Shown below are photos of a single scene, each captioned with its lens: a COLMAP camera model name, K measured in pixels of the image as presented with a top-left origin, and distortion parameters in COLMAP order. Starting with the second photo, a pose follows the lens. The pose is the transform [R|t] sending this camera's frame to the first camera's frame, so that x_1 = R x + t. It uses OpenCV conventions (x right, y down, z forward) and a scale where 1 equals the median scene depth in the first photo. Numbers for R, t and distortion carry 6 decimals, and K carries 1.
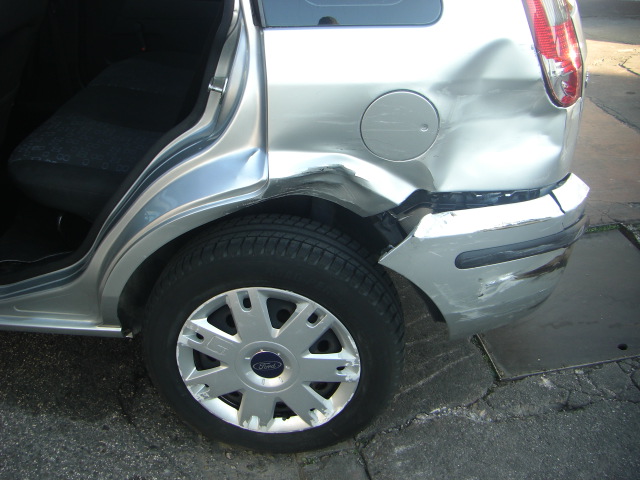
lens RADIAL K [[727.1, 0, 287.8], [0, 727.1, 212.5], [0, 0, 1]] dist [-0.171020, 0.064165]
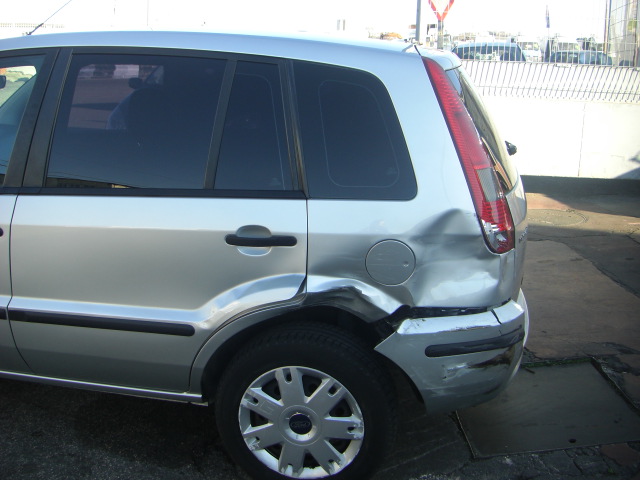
lens RADIAL K [[727.1, 0, 287.8], [0, 727.1, 212.5], [0, 0, 1]] dist [-0.171020, 0.064165]
pose [[0.994854, 0.039862, -0.093147, 0.068019], [-0.059996, 0.972612, -0.224560, 0.131076], [0.081645, 0.228993, 0.969998, -0.531358]]
